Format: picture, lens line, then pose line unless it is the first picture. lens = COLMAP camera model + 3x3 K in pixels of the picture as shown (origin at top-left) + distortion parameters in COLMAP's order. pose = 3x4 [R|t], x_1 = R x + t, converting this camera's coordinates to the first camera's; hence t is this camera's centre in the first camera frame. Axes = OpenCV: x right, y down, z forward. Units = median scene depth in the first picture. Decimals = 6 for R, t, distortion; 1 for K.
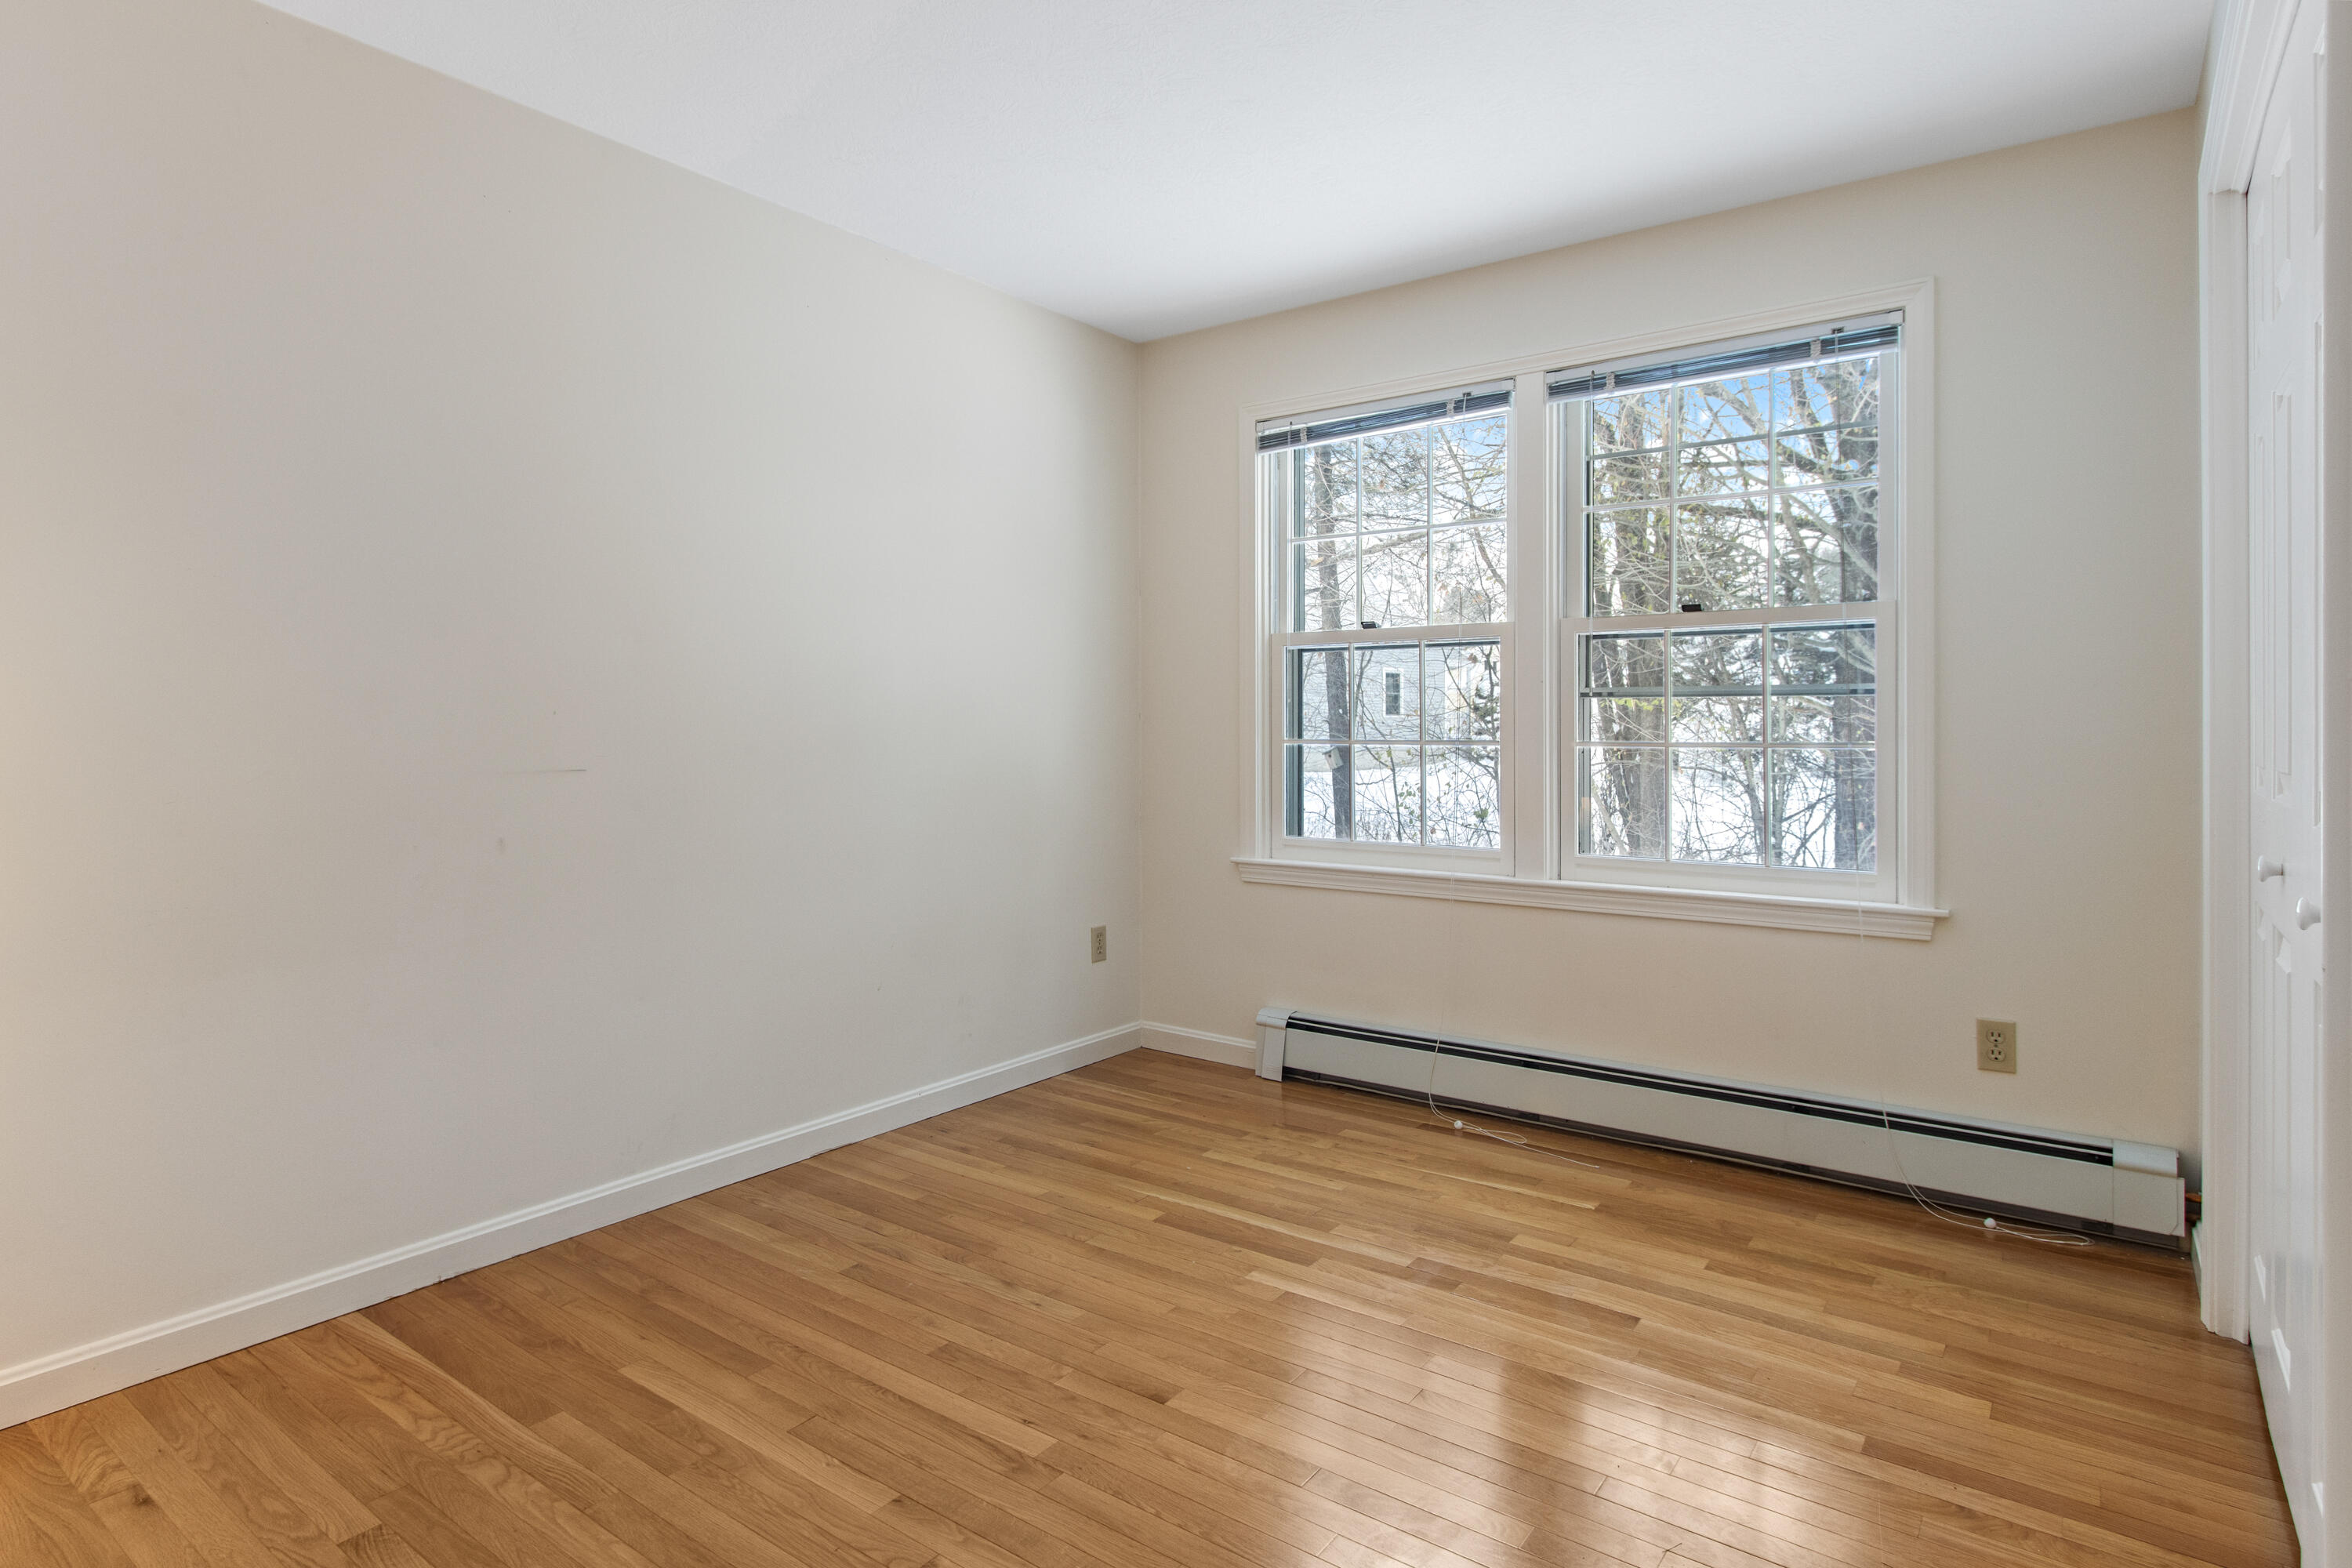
lens RADIAL K [[1235.0, 0, 1166.5], [0, 1235.0, 721.5], [0, 0, 1]] dist [0.002048, -0.002562]
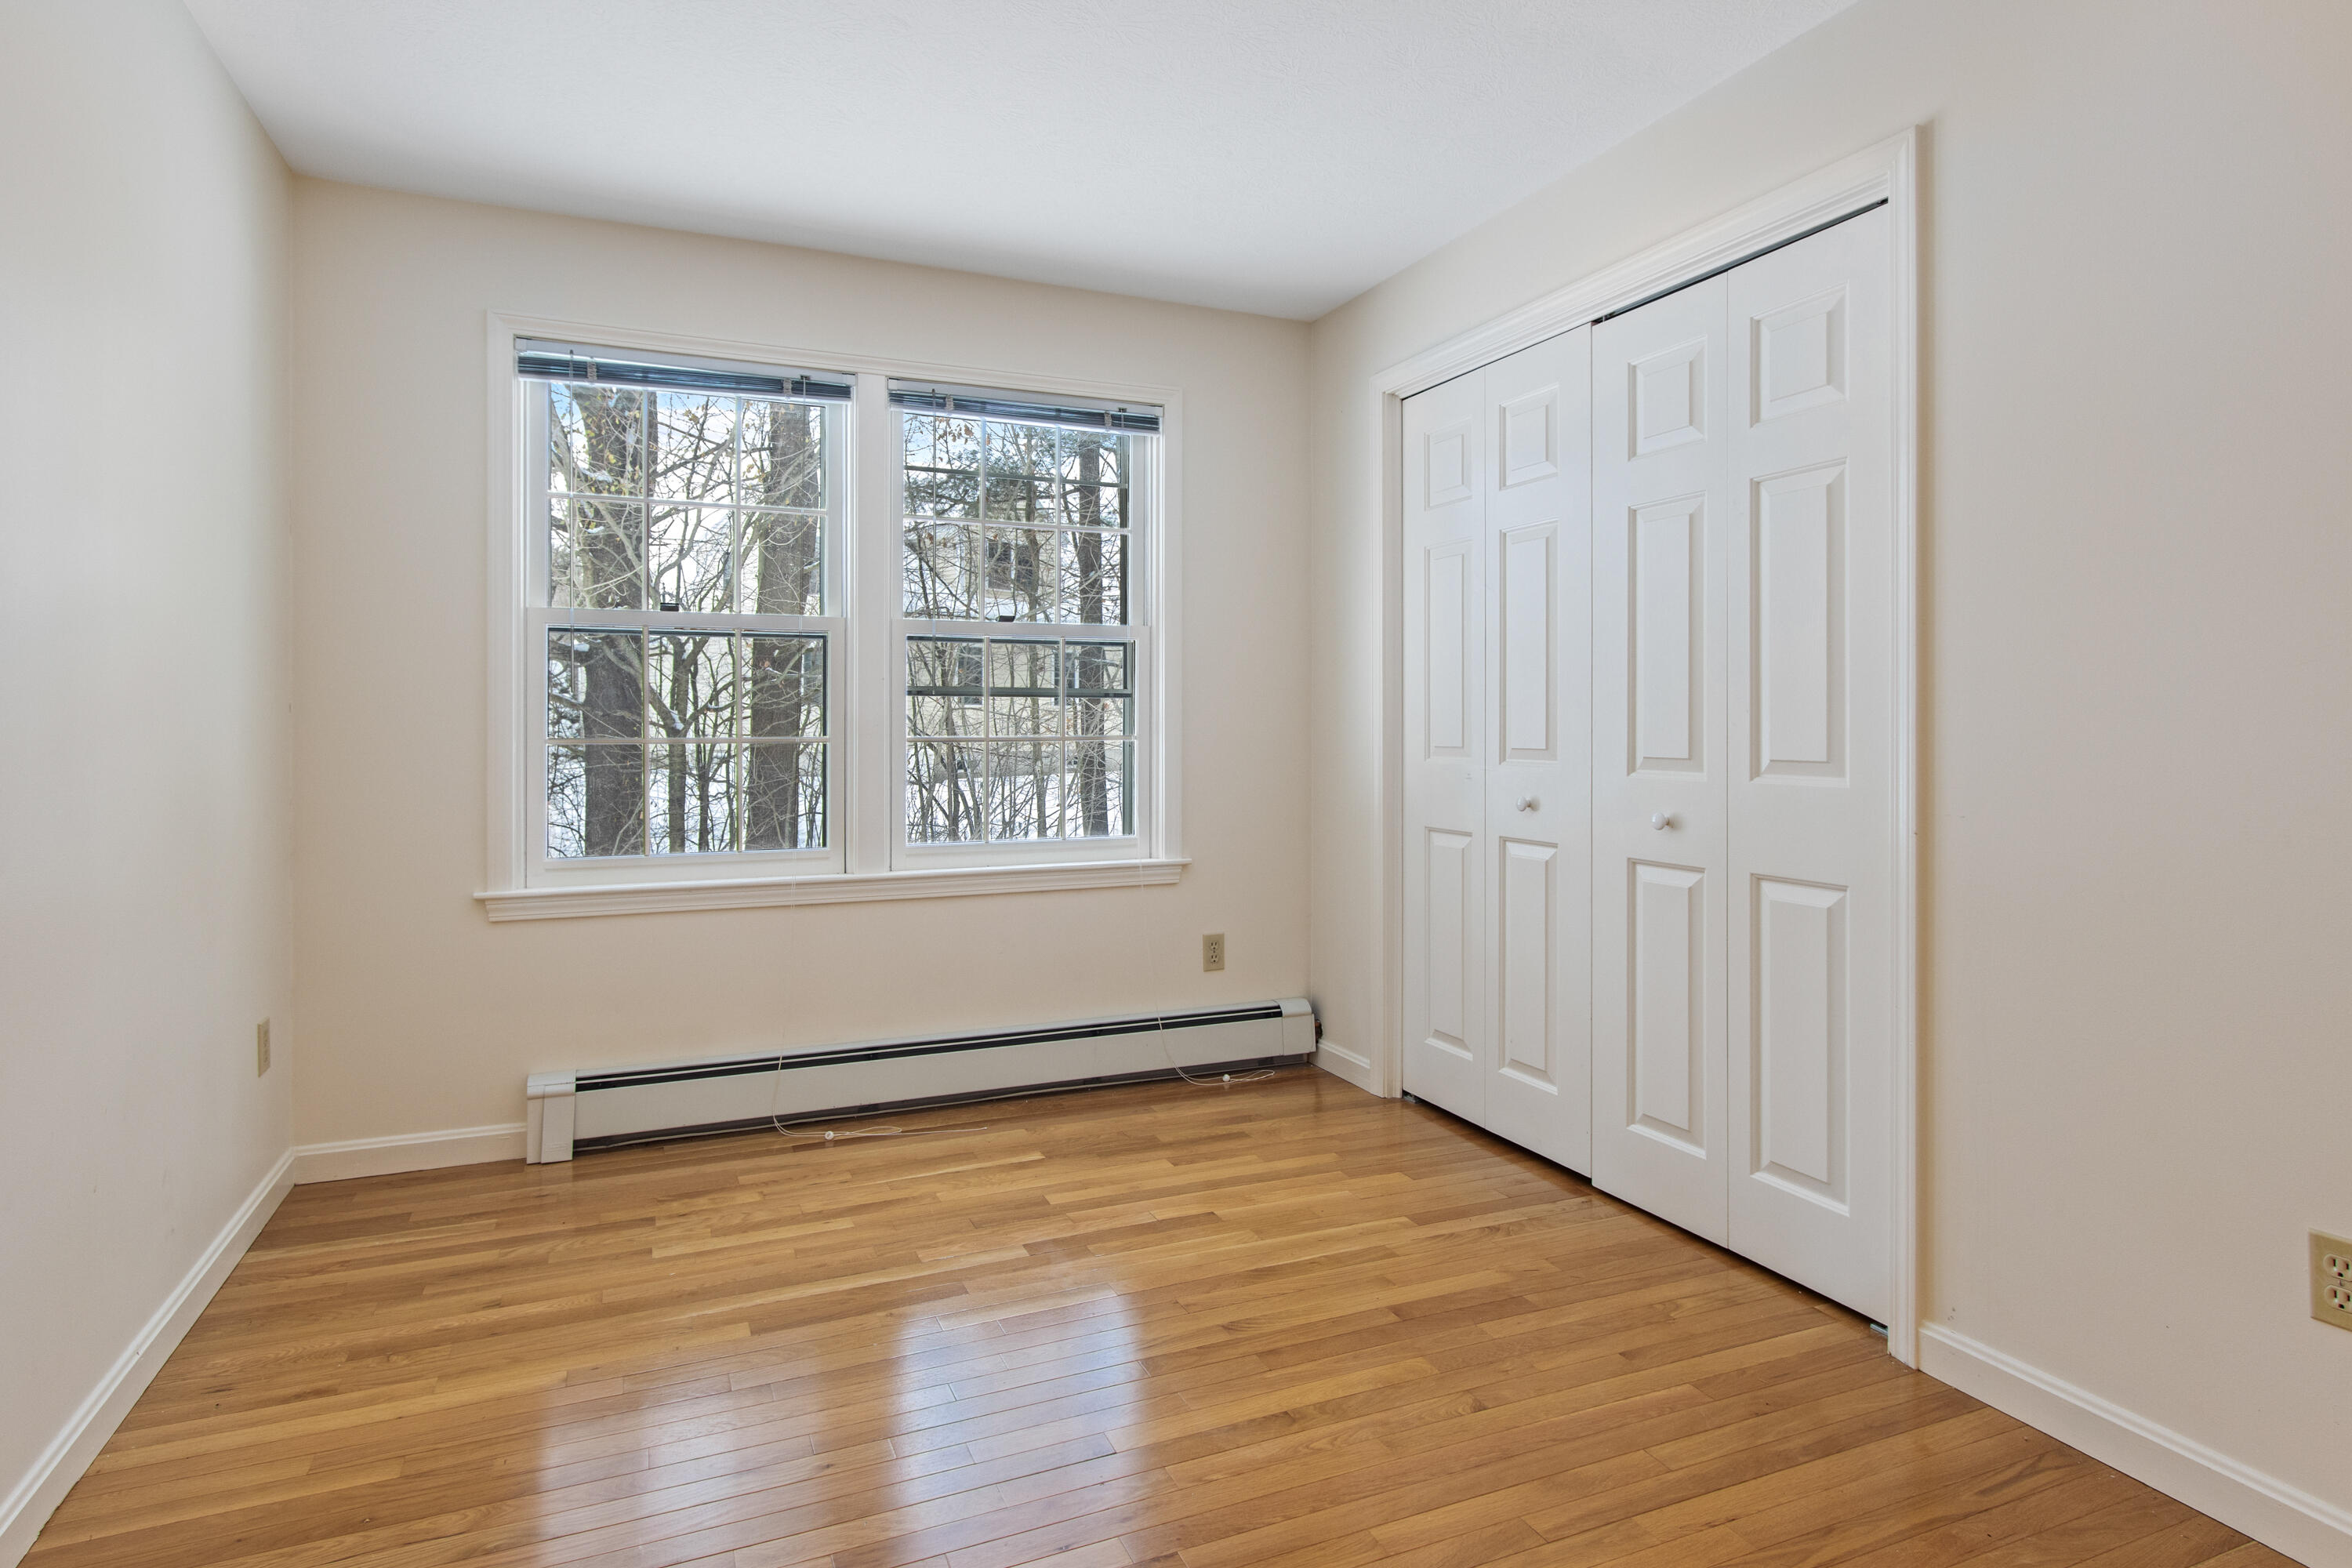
lens RADIAL K [[1235.0, 0, 1113.5], [0, 1235.0, 725.3], [0, 0, 1]] dist [0.002048, -0.002562]
pose [[0.512496, -0.003390, 0.858683, -0.554625], [-0.004740, 0.999966, 0.006777, -0.002774], [-0.858677, -0.007543, 0.512462, 0.363707]]
